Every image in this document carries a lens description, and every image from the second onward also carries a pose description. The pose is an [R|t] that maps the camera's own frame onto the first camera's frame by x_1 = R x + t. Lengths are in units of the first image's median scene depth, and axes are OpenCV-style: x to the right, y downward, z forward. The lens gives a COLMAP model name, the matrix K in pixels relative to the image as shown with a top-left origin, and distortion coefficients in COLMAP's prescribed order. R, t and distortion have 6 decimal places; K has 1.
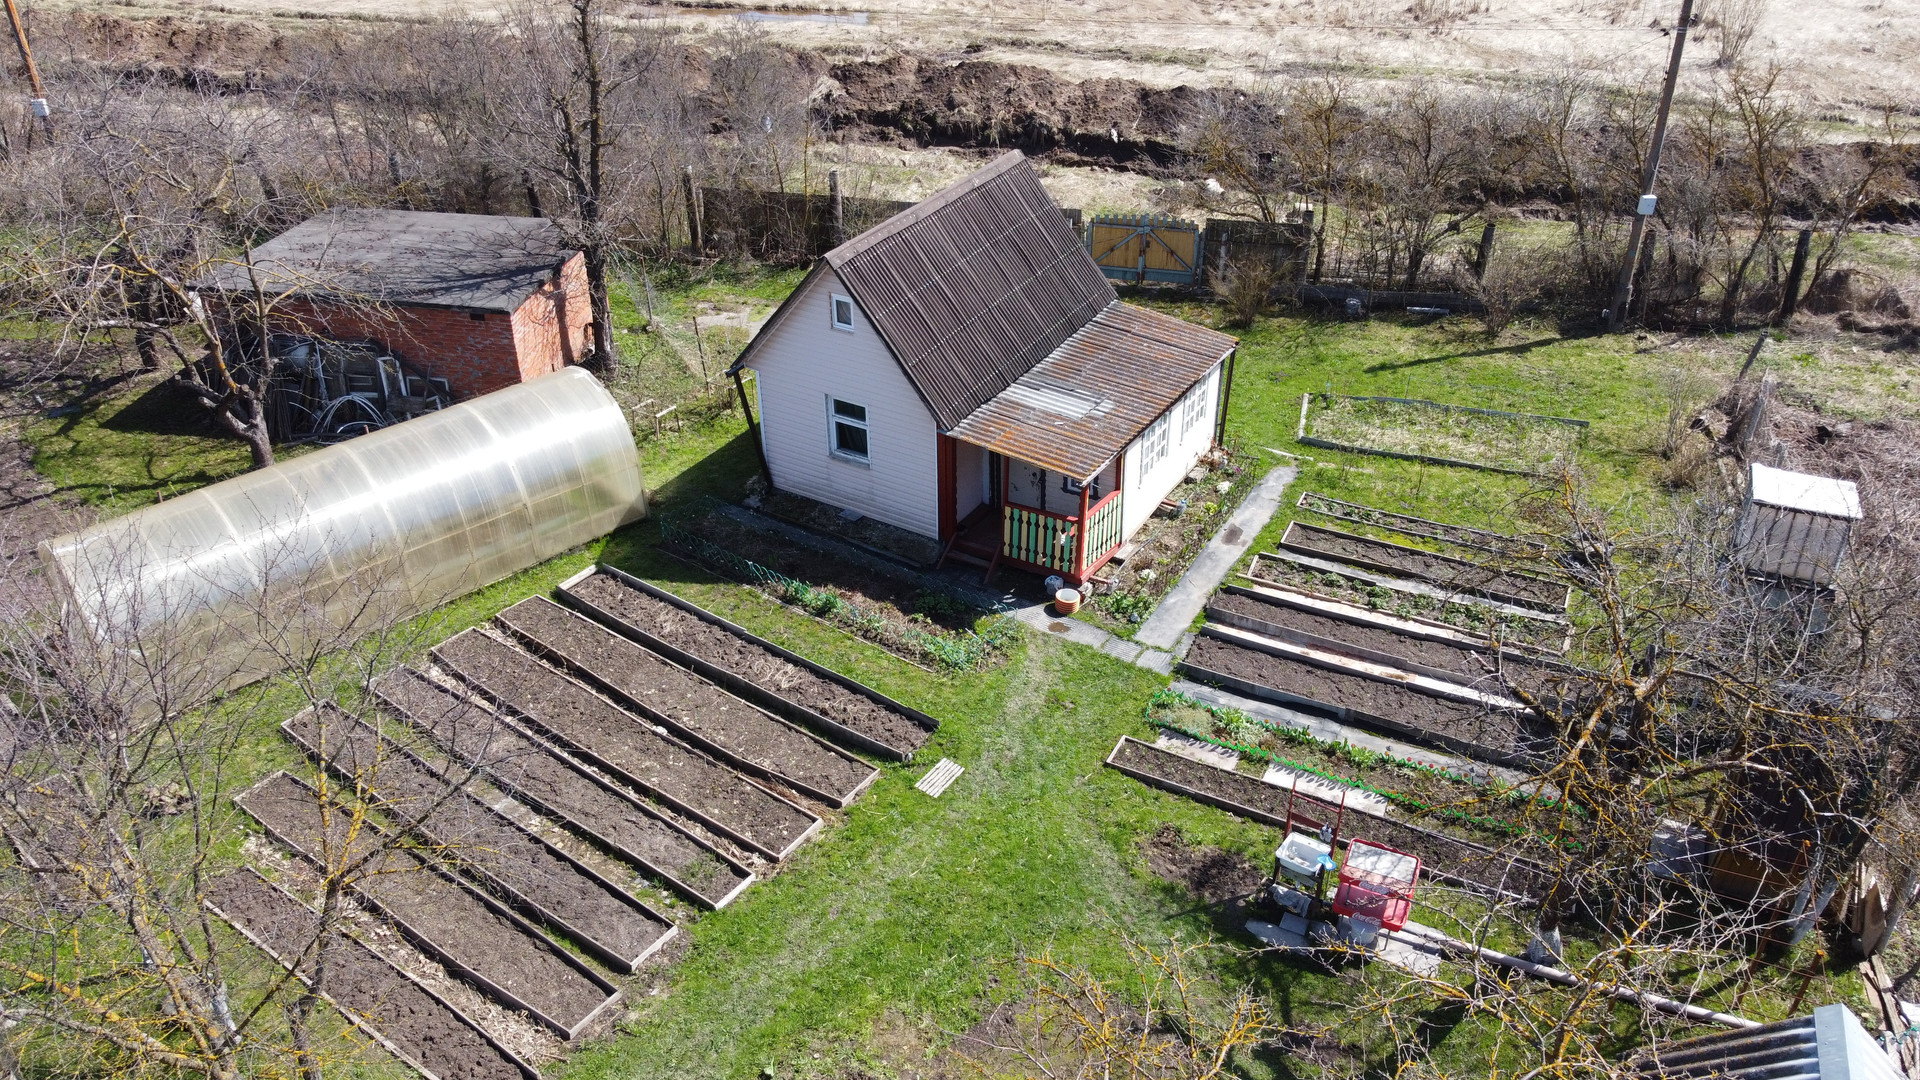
lens RADIAL K [[1438.1, 0, 960.0], [0, 1438.1, 540.0], [0, 0, 1]] dist [-0.021689, 0.009877]
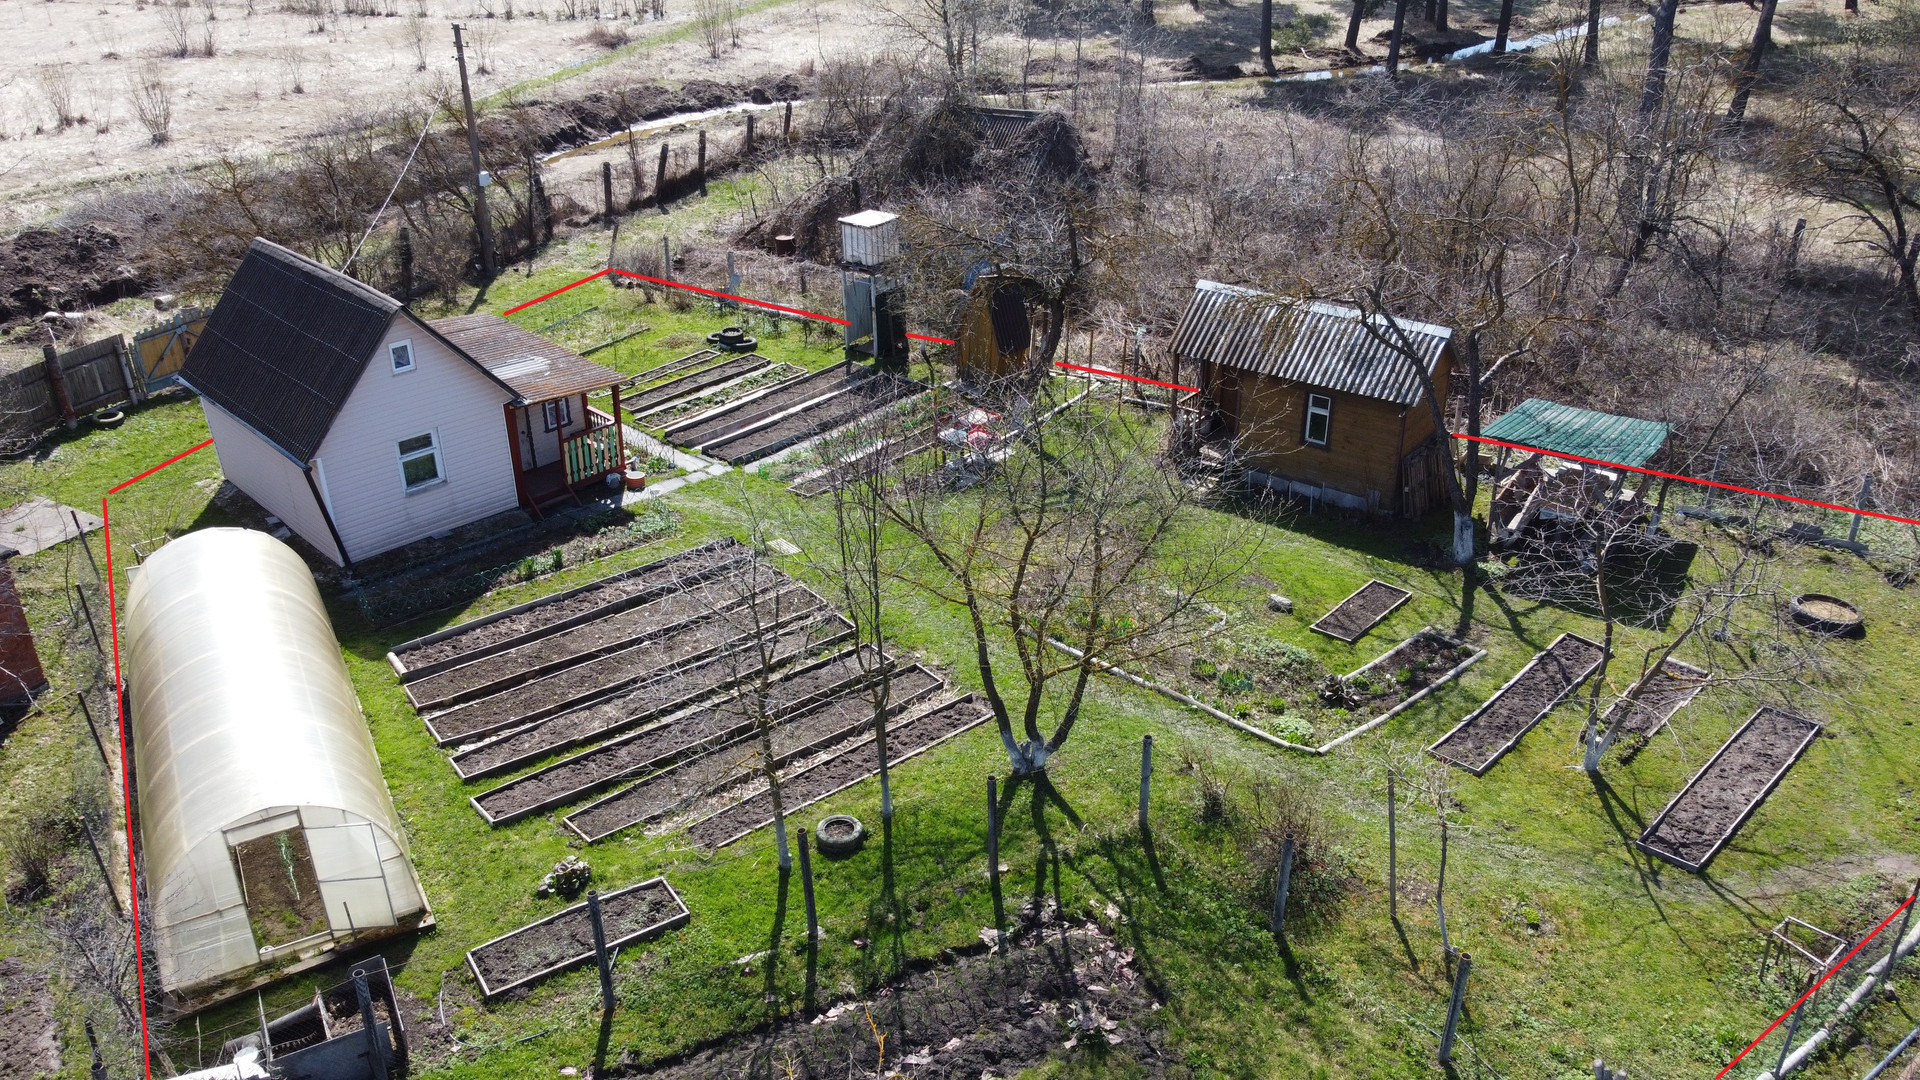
lens RADIAL K [[1438.1, 0, 960.0], [0, 1438.1, 540.0], [0, 0, 1]] dist [-0.021689, 0.009877]
pose [[0.249813, -0.448005, 0.858420, -1.030828], [0.509488, 0.814701, 0.276920, -0.129267], [-0.823417, 0.368176, 0.431776, 0.186587]]
